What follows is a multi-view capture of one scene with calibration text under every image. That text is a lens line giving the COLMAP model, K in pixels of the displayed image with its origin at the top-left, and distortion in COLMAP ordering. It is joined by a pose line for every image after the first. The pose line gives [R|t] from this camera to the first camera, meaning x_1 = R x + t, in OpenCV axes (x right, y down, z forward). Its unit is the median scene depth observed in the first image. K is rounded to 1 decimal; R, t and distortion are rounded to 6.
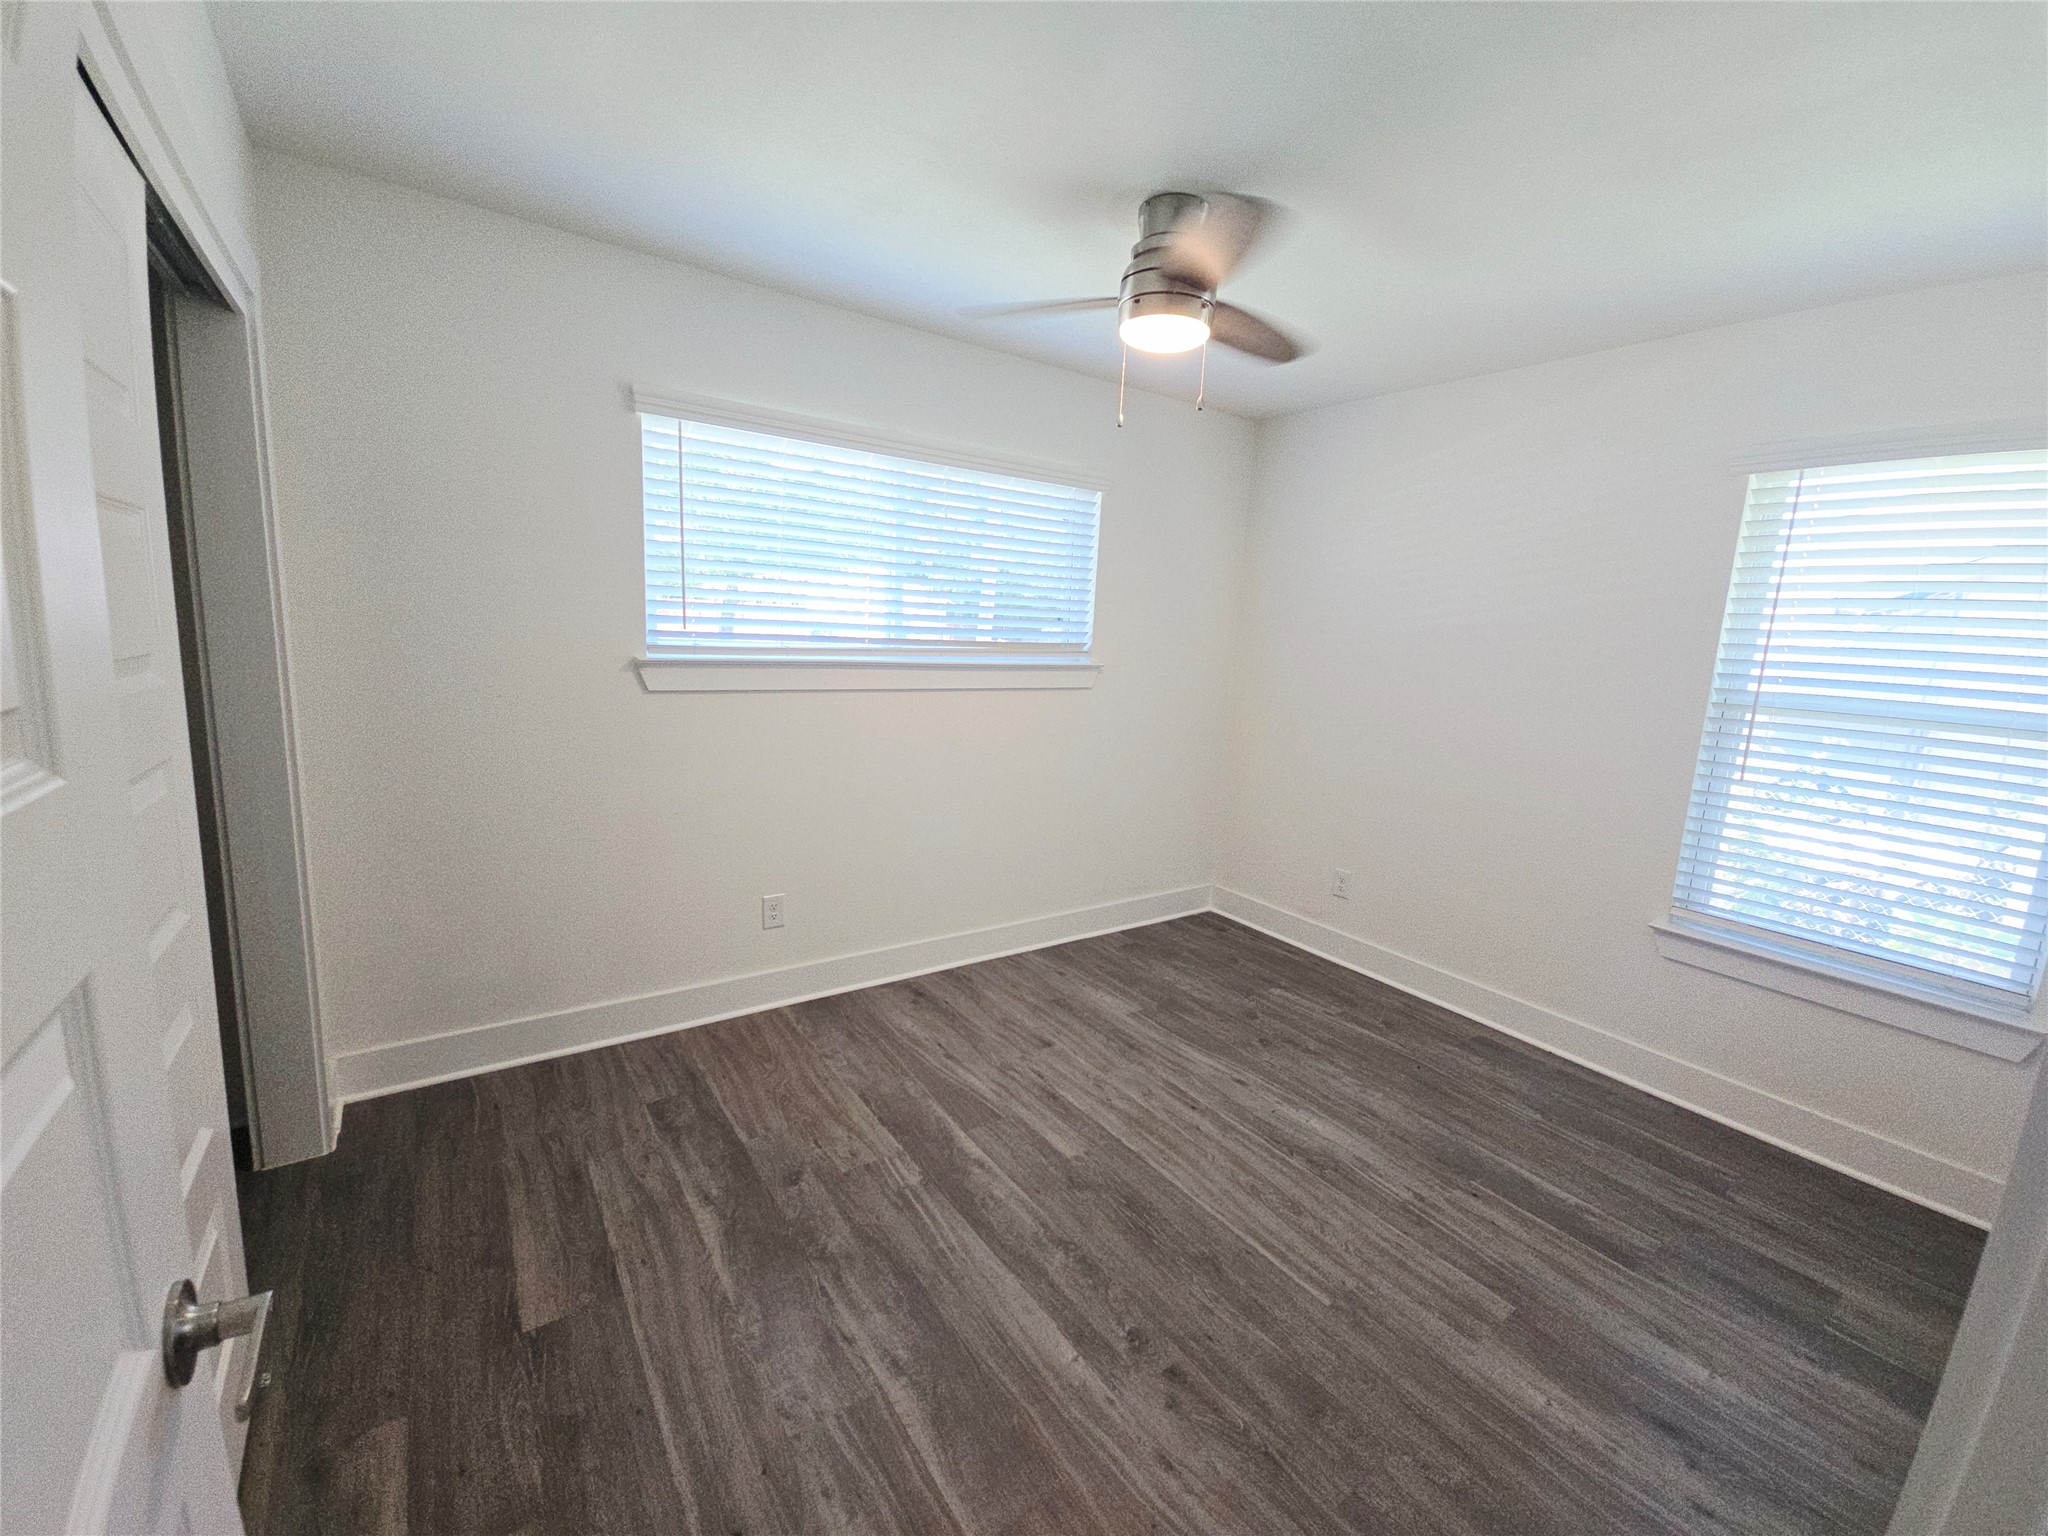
lens RADIAL K [[829.3, 0, 1032.8], [0, 829.3, 767.5], [0, 0, 1]] dist [0.002648, -0.000374]
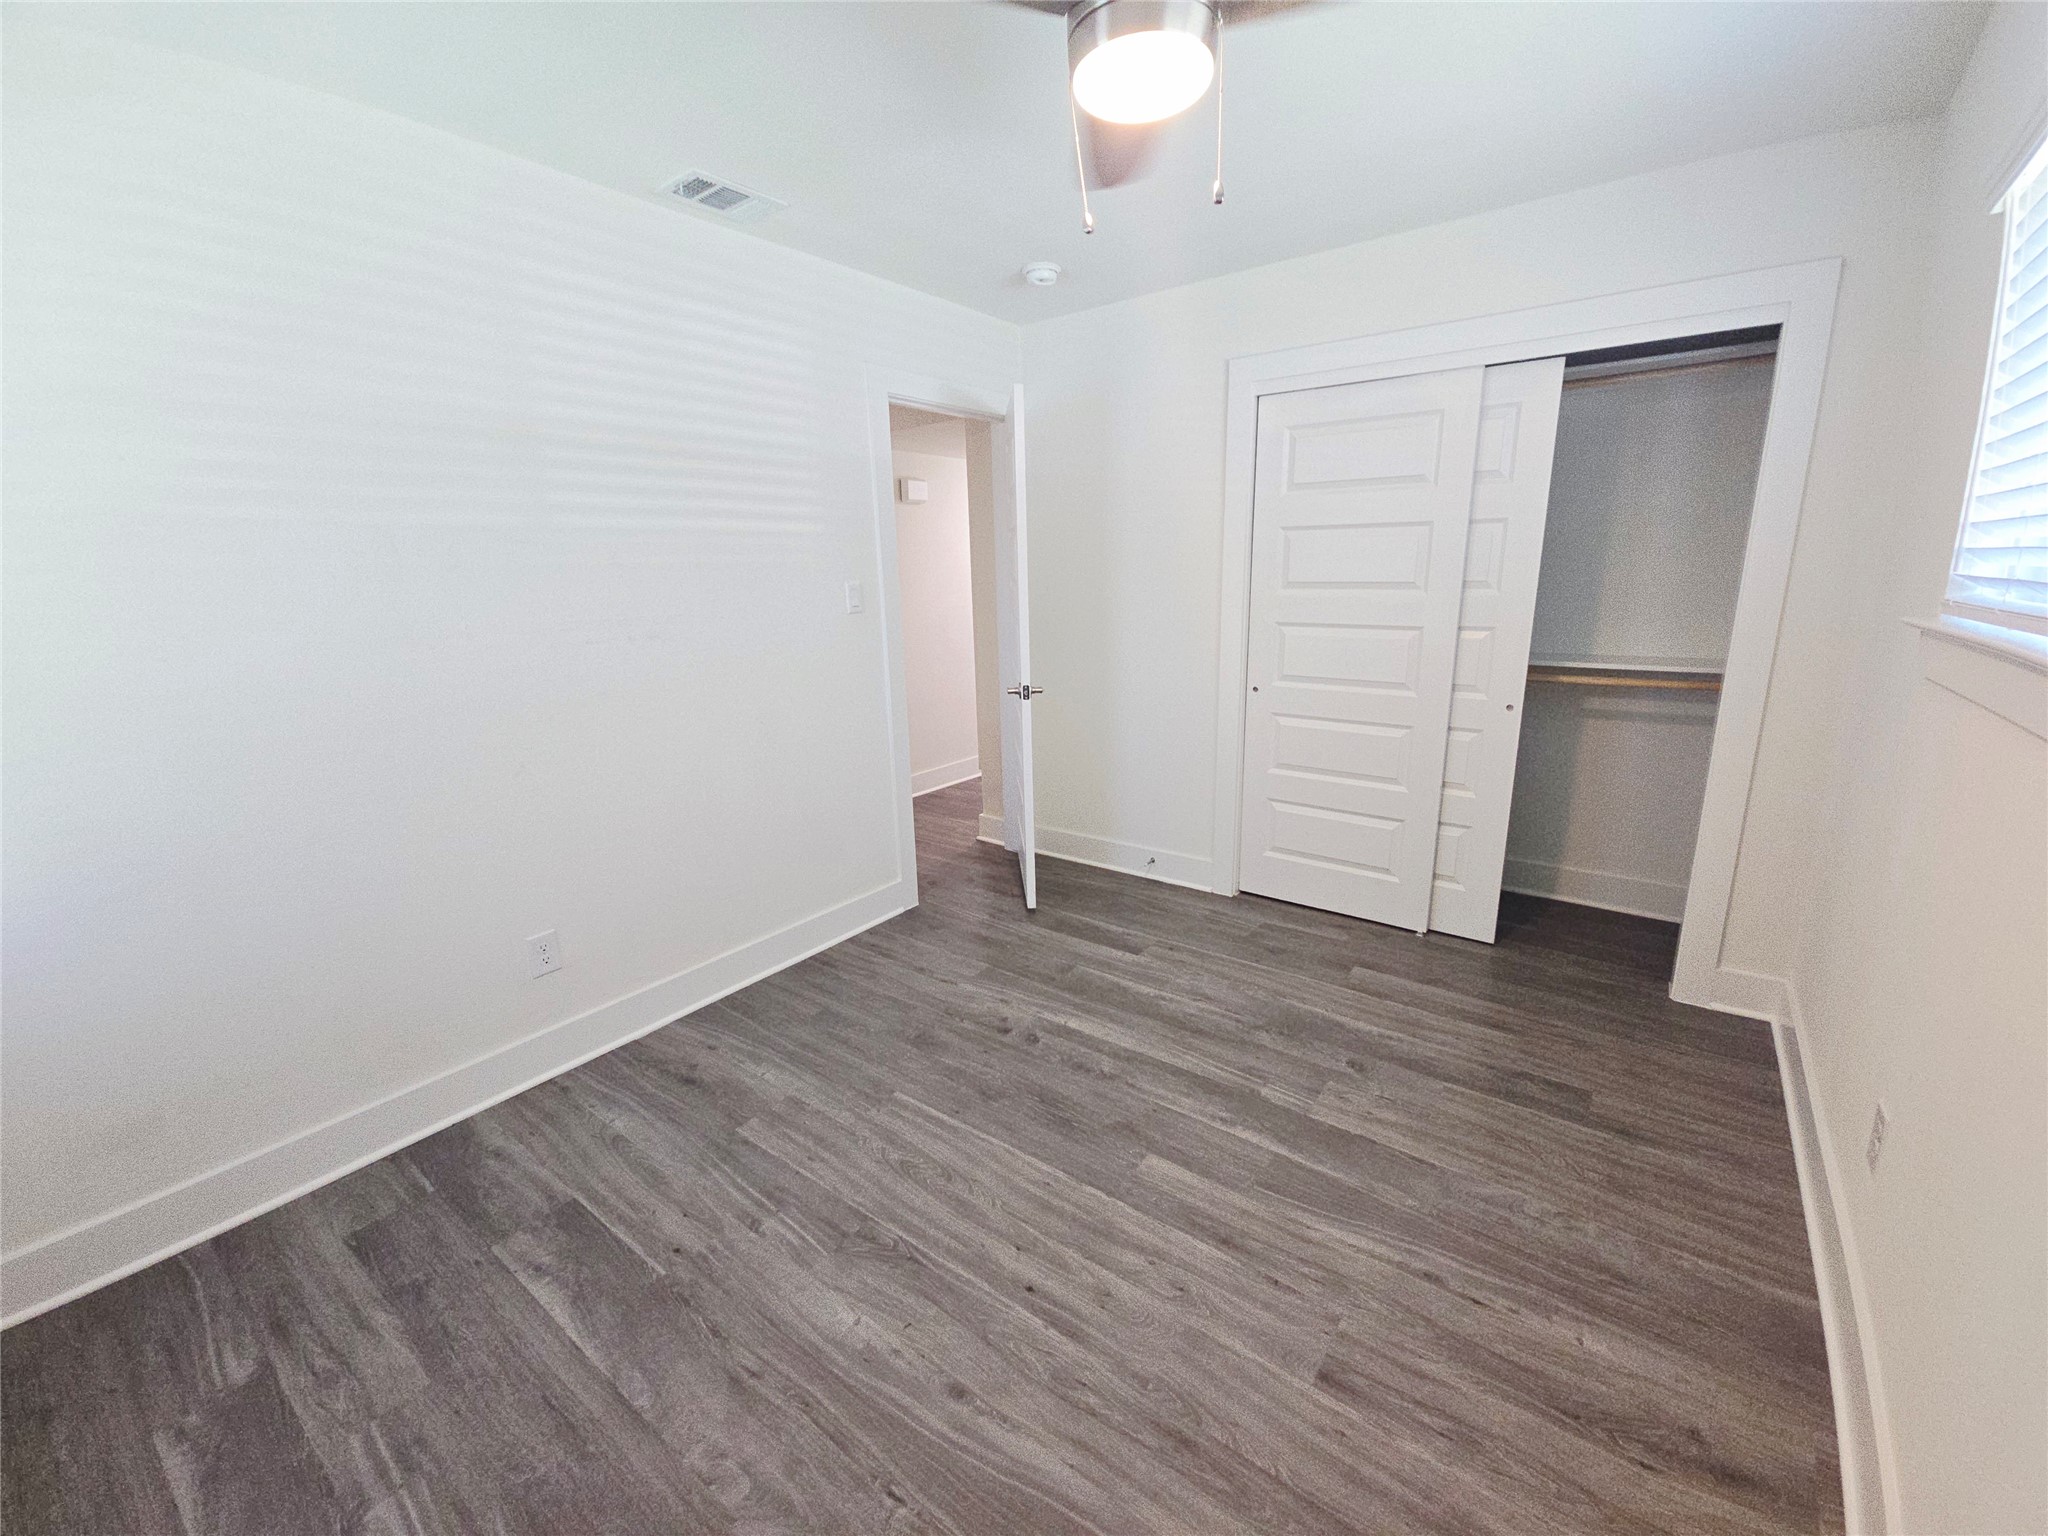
lens RADIAL K [[829.3, 0, 1032.8], [0, 829.3, 767.5], [0, 0, 1]] dist [0.002648, -0.000374]
pose [[-0.951471, 0.042636, -0.304769, 0.430618], [-0.078163, 0.924396, 0.373341, -0.247320], [0.297645, 0.379045, -0.876203, 1.634521]]
